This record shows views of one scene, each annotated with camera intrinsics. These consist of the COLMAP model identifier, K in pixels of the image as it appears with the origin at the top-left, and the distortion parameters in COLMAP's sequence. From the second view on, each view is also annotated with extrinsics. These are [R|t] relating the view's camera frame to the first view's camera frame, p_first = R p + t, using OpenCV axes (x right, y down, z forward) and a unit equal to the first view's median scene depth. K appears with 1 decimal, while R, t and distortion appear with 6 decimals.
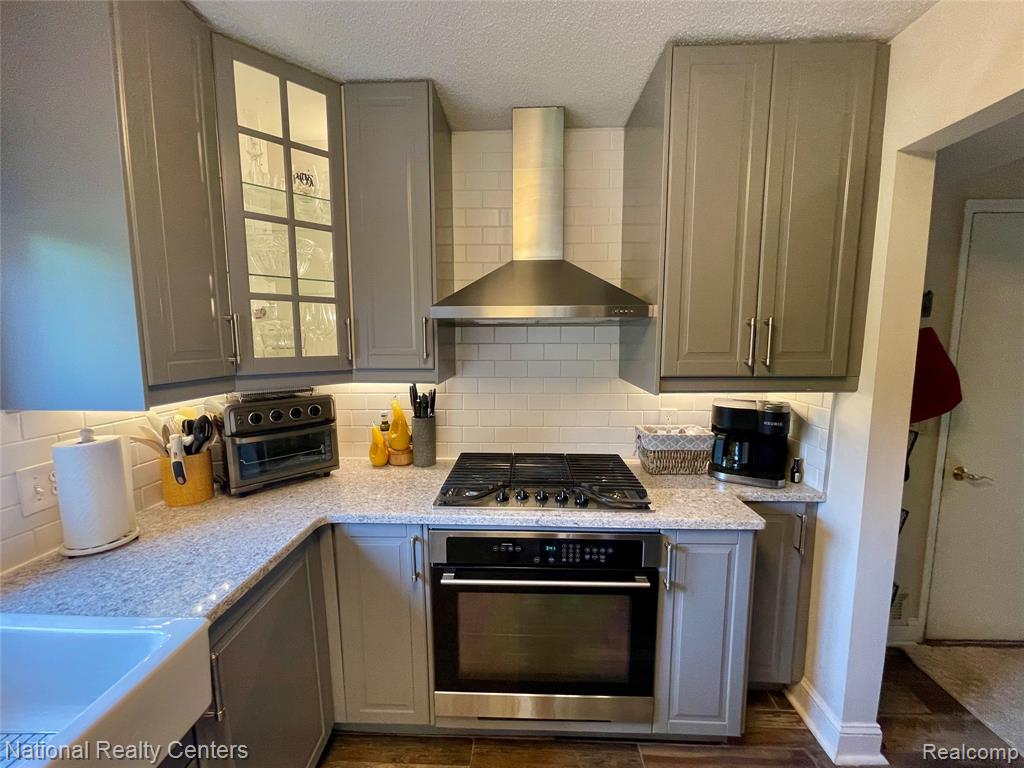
lens RADIAL K [[412.6, 0, 511.0], [0, 412.6, 385.7], [0, 0, 1]] dist [-0.005075, 0.001091]
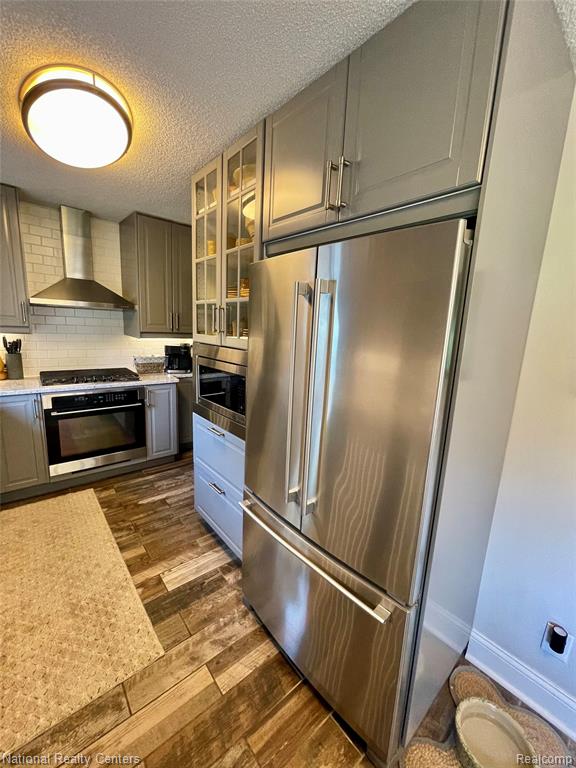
lens RADIAL K [[309.5, 0, 286.3], [0, 309.5, 382.6], [0, 0, 1]] dist [-0.005075, 0.001091]
pose [[0.740042, -0.083377, 0.667373, -0.306809], [0.024896, 0.995002, 0.096702, 0.130686], [-0.672100, -0.054948, 0.738419, -1.133150]]
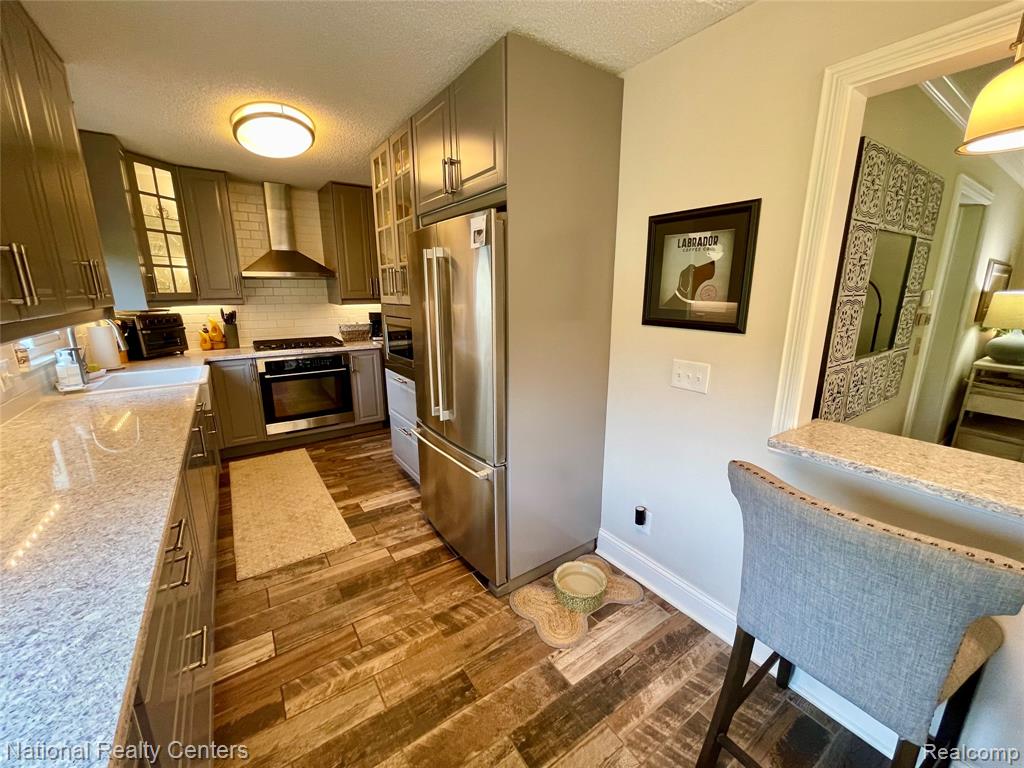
lens RADIAL K [[412.6, 0, 510.2], [0, 412.6, 383.5], [0, 0, 1]] dist [-0.005075, 0.001091]
pose [[0.805283, -0.130487, 0.578353, -0.396623], [0.065952, 0.989141, 0.131338, 0.240710], [-0.589211, -0.067621, 0.805145, -1.875997]]
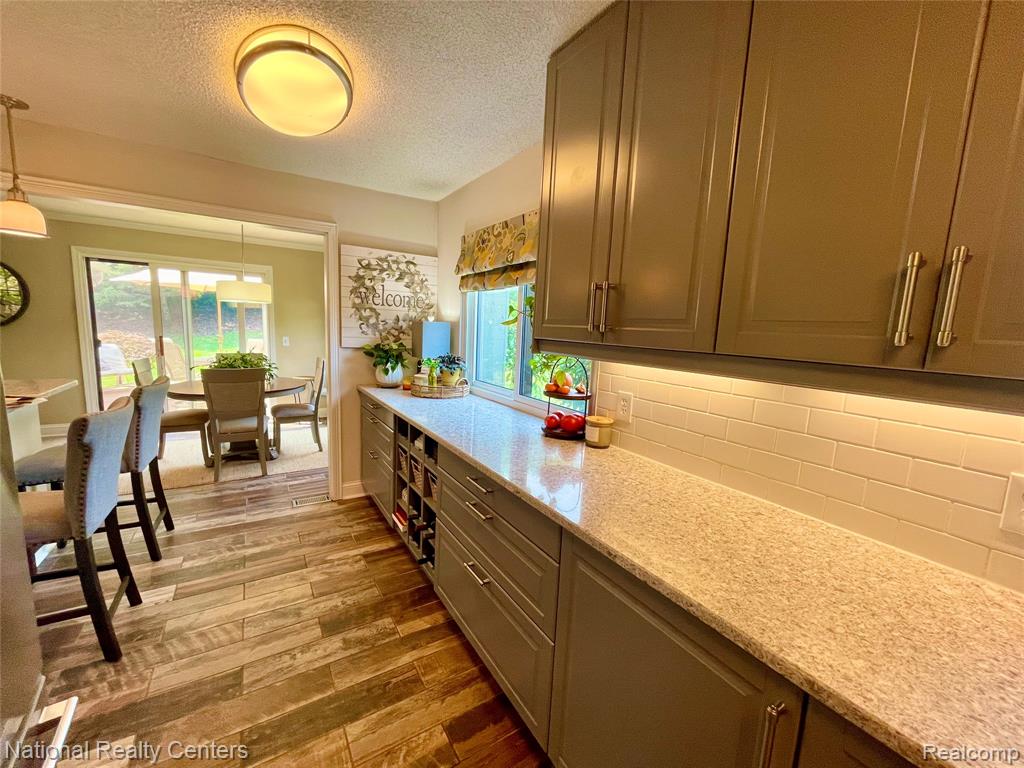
lens RADIAL K [[412.6, 0, 513.0], [0, 412.6, 384.9], [0, 0, 1]] dist [-0.005075, 0.001091]
pose [[-0.824006, 0.047081, -0.564621, 0.017087], [-0.105138, 0.966527, 0.234032, 0.069256], [0.556740, 0.252207, -0.791474, -0.161660]]
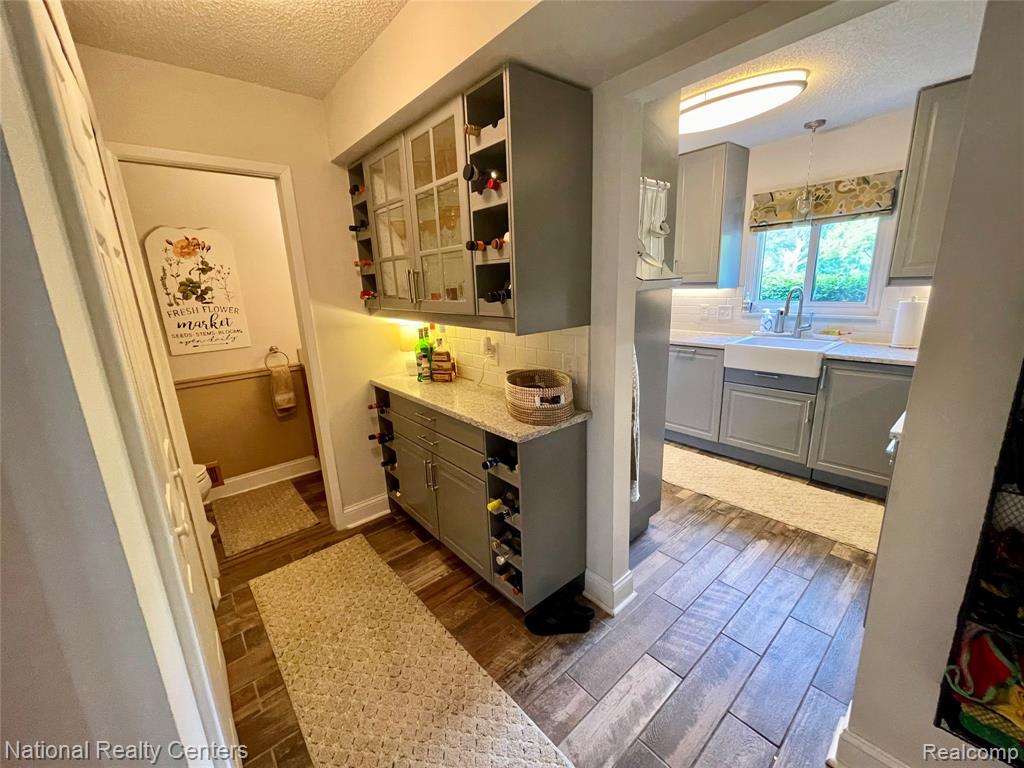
lens RADIAL K [[412.6, 0, 510.6], [0, 412.6, 385.0], [0, 0, 1]] dist [-0.005075, 0.001091]
pose [[-0.738283, 0.201387, -0.643724, 1.769563], [-0.030046, 0.943619, 0.329667, -0.092999], [0.673821, 0.262729, -0.690607, 0.924018]]
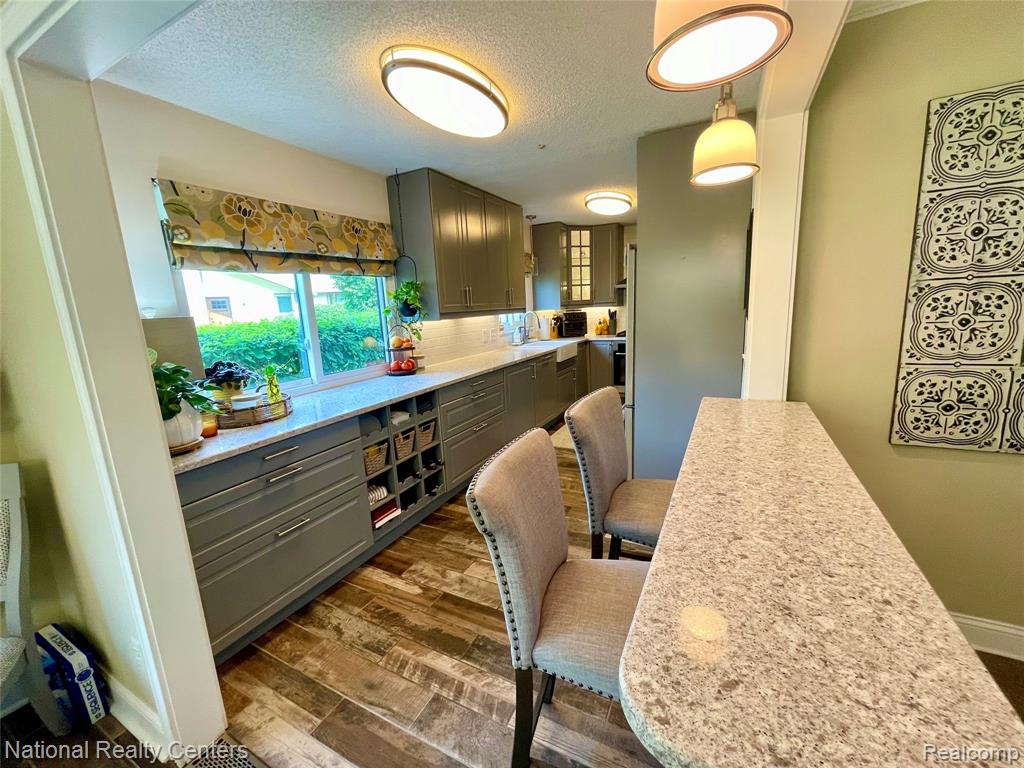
lens RADIAL K [[412.6, 0, 510.4], [0, 412.6, 383.1], [0, 0, 1]] dist [-0.005075, 0.001091]
pose [[0.901426, 0.042319, -0.430861, 0.589611], [-0.005980, 0.996333, 0.085349, 0.378763], [0.432893, -0.074359, 0.898373, -2.815532]]
